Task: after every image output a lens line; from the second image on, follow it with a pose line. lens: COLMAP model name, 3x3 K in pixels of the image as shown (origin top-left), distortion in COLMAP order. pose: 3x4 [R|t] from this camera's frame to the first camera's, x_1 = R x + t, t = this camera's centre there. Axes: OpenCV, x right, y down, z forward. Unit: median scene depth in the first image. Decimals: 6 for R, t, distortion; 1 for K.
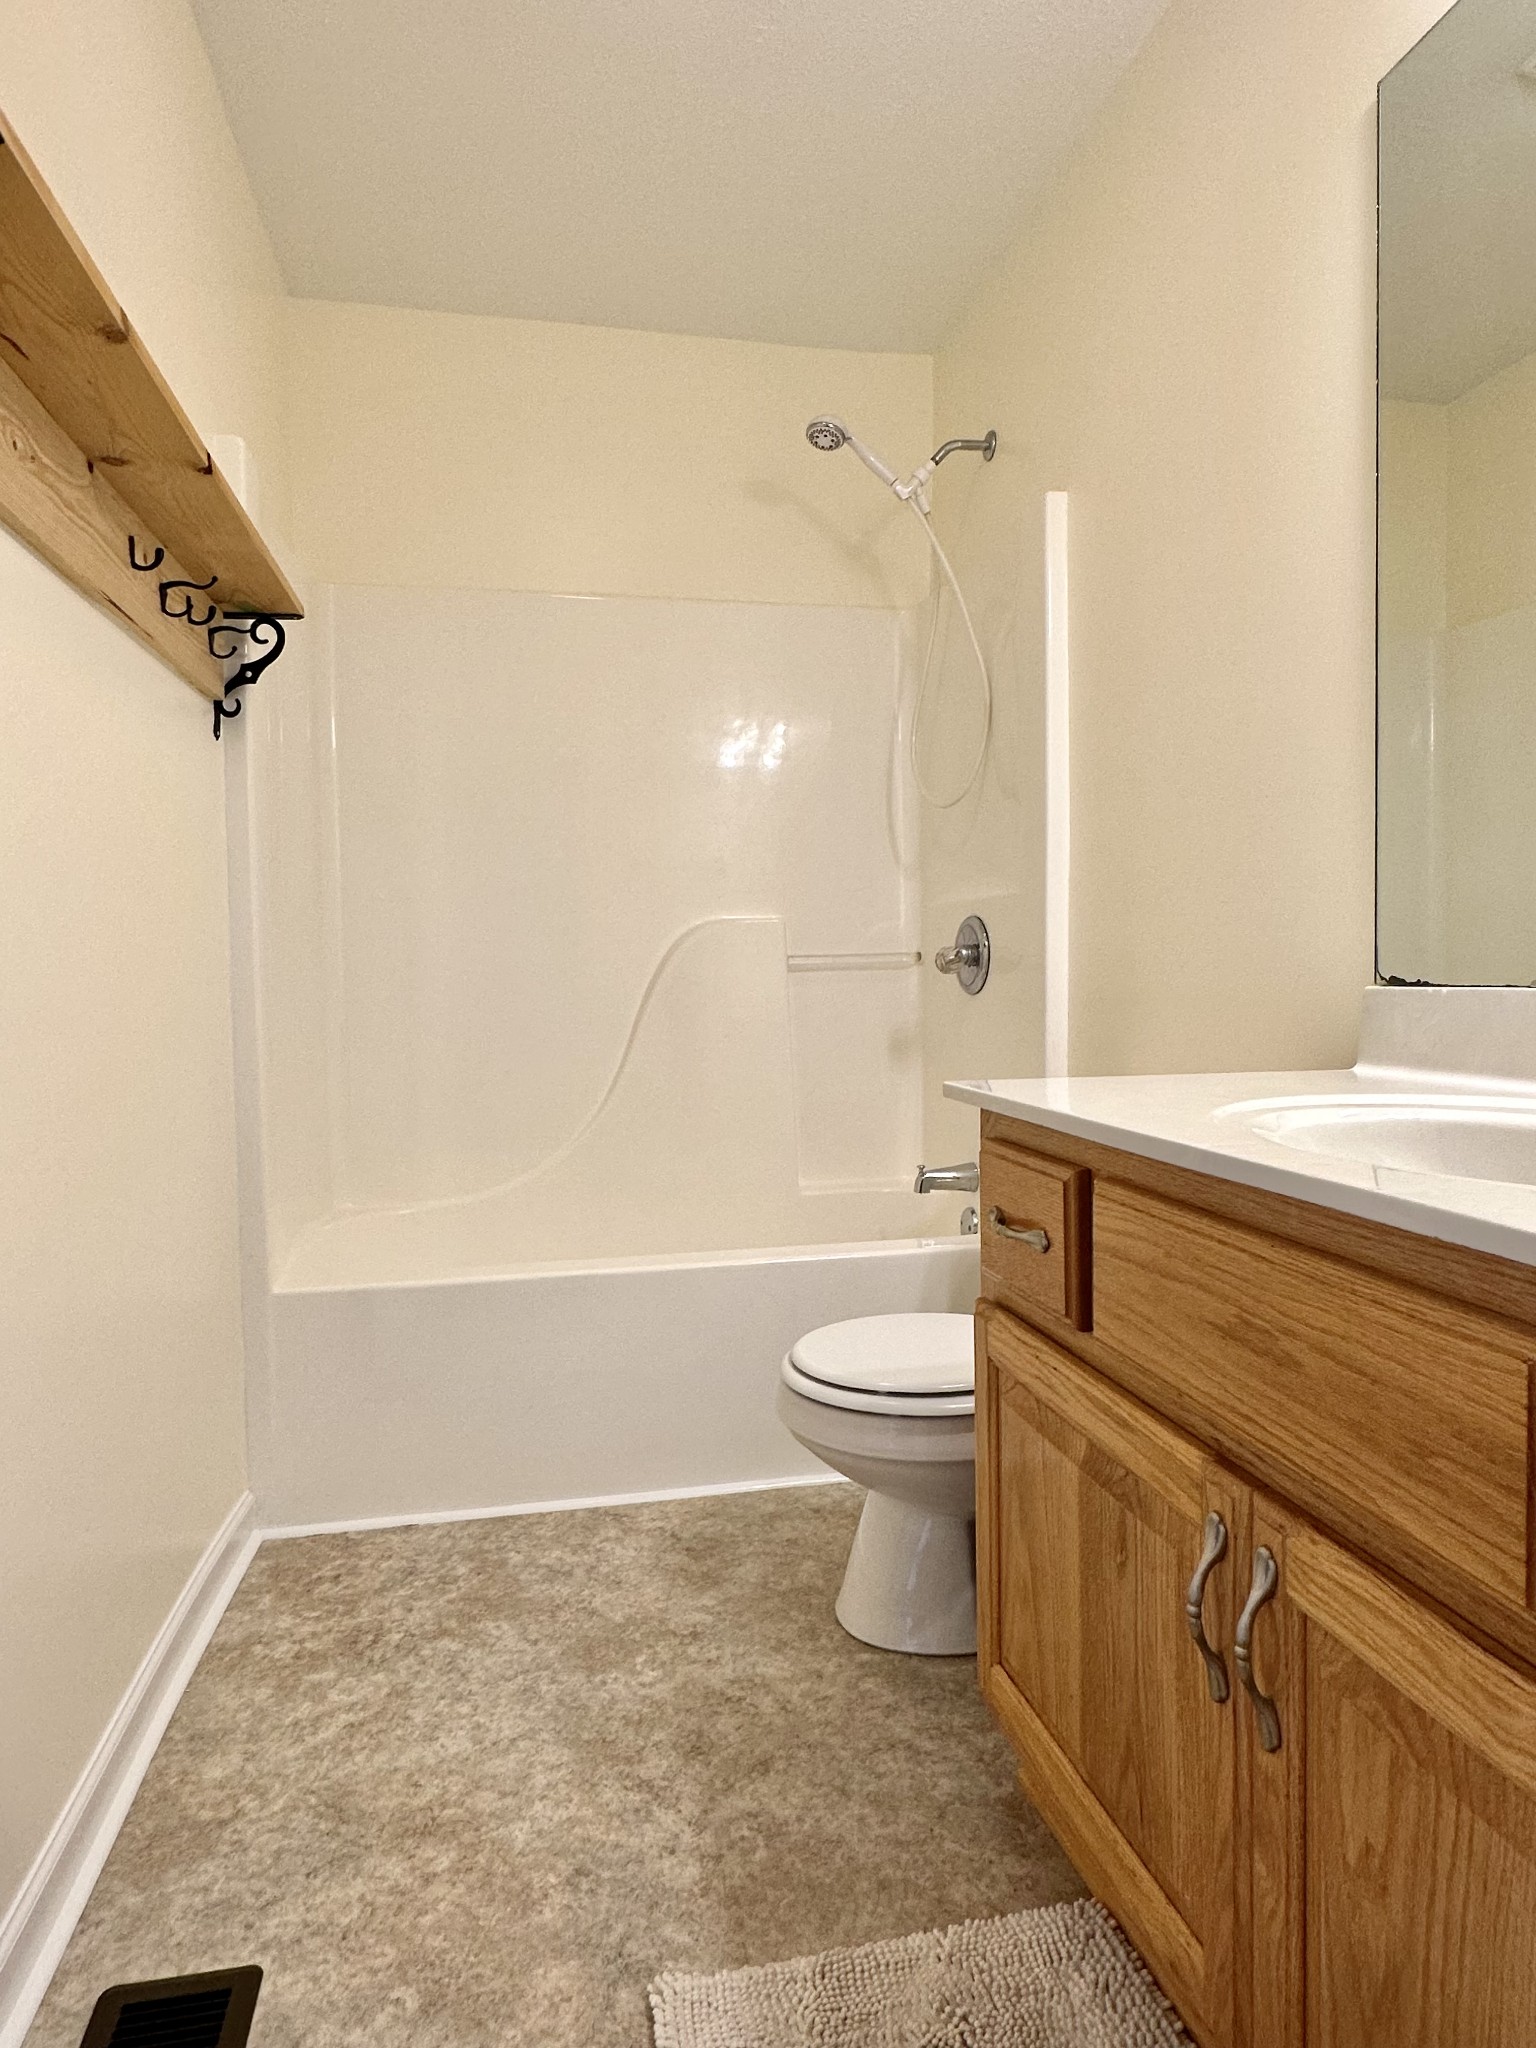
lens RADIAL K [[1182.0, 0, 764.7], [0, 1182.0, 1027.0], [0, 0, 1]] dist [-0.001080, -0.000479]
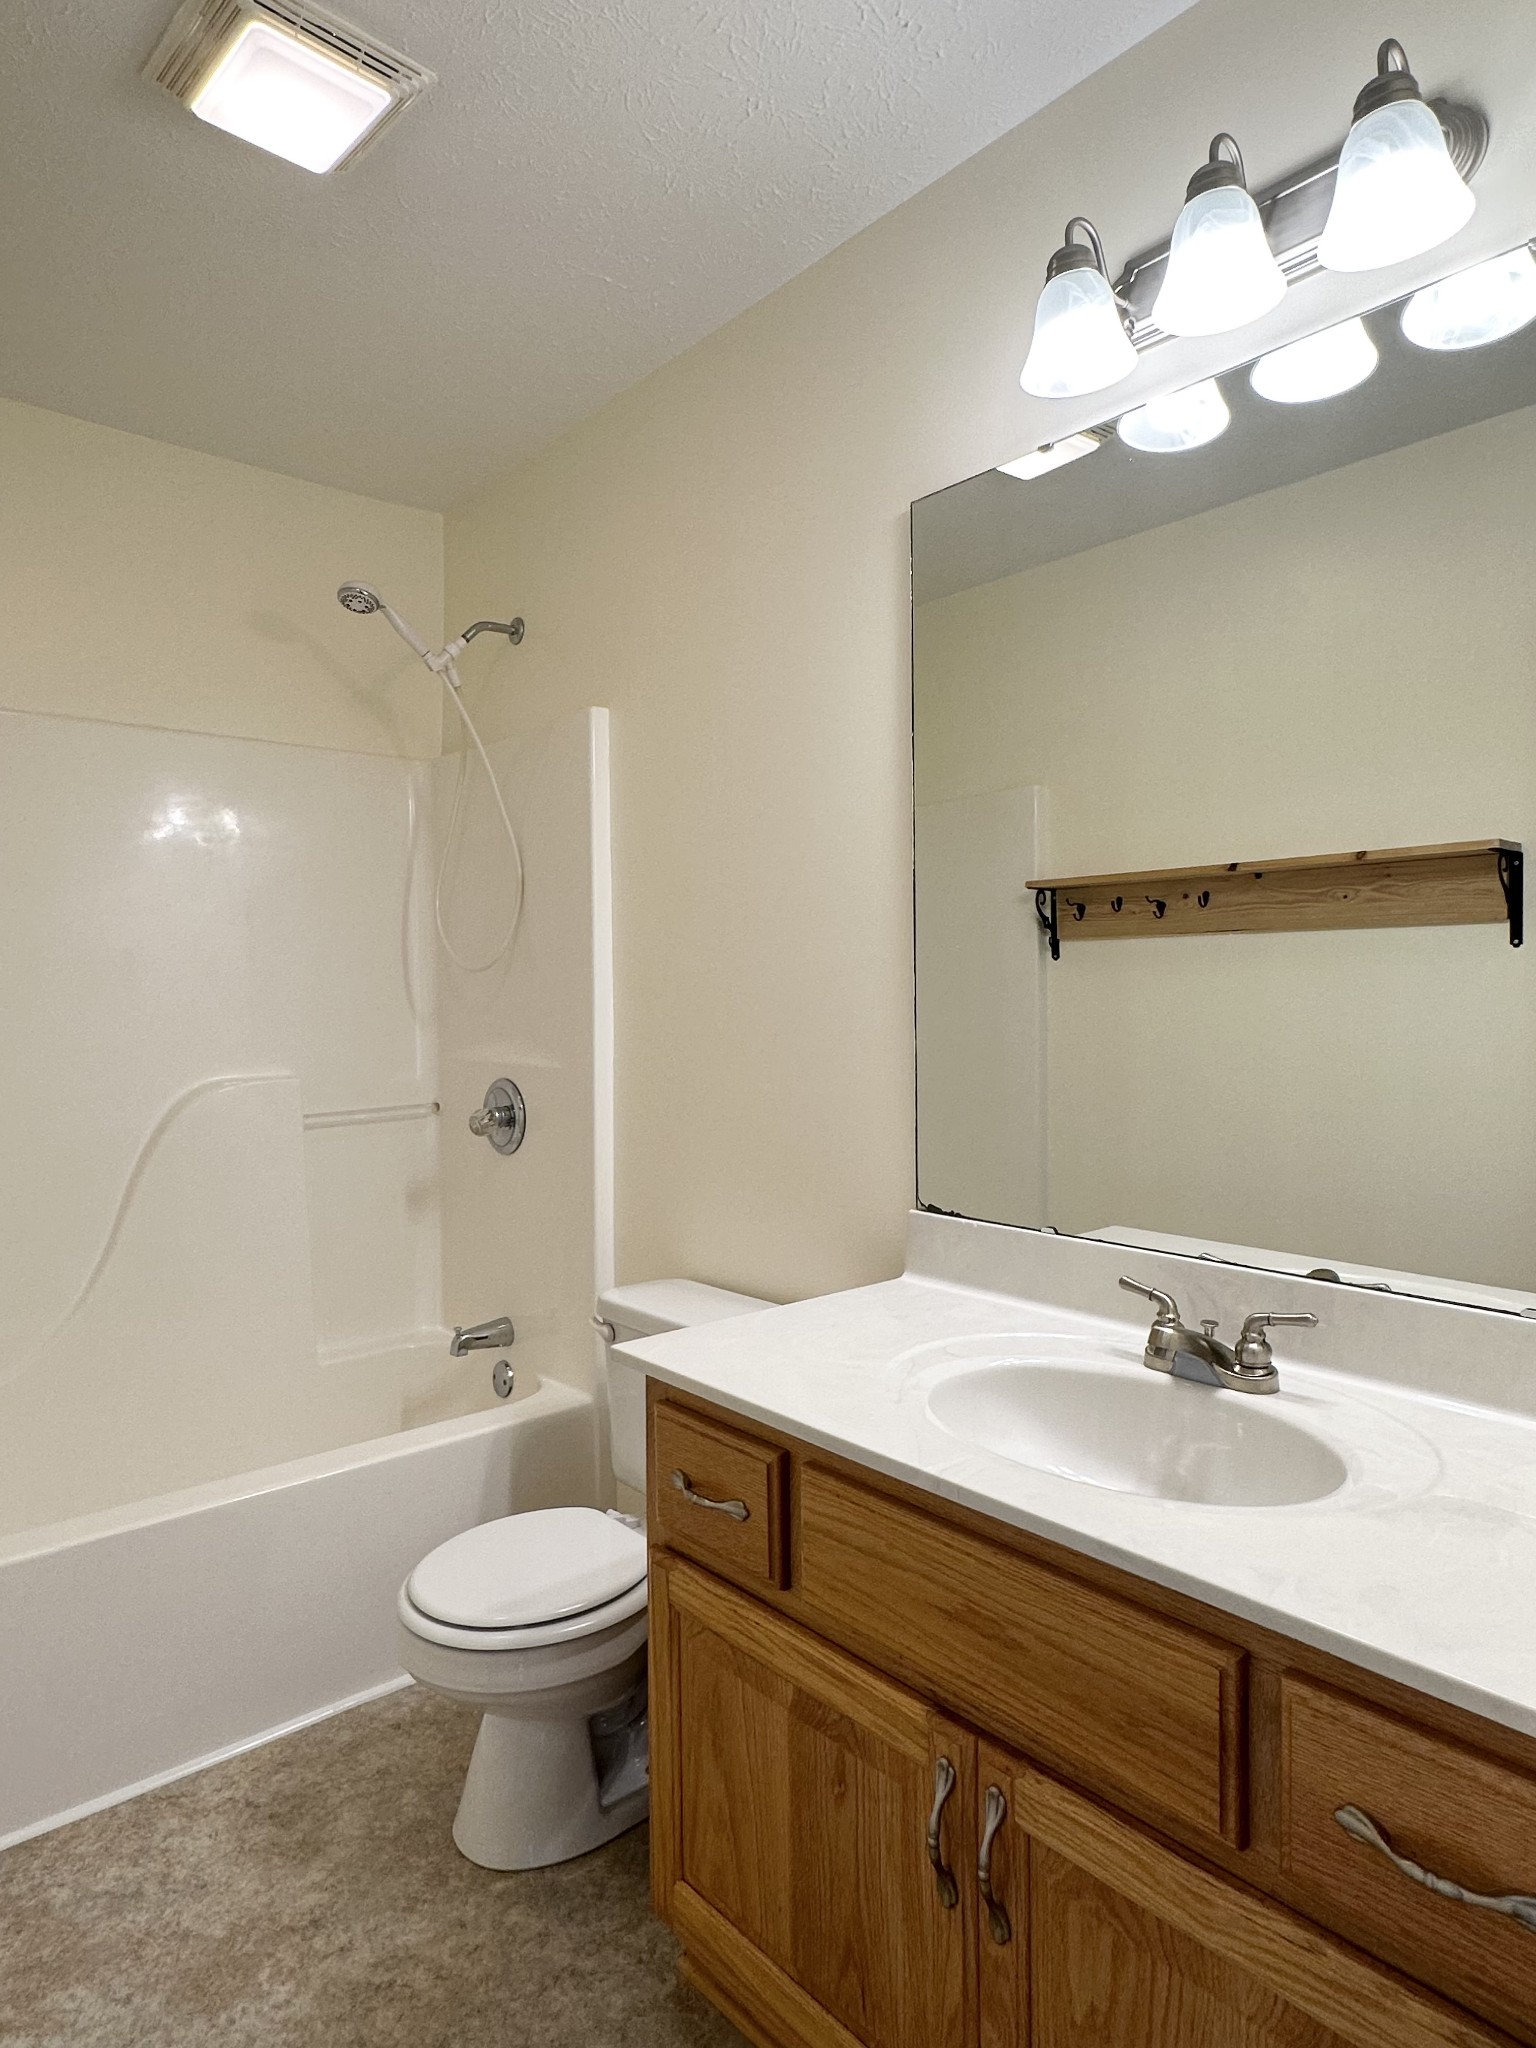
lens RADIAL K [[1182.0, 0, 752.2], [0, 1182.0, 1022.5], [0, 0, 1]] dist [-0.001080, -0.000479]
pose [[0.874893, -0.005489, 0.484286, -0.243337], [0.018009, 0.999613, -0.021205, -0.211203], [-0.483982, 0.027273, 0.874653, -0.018652]]
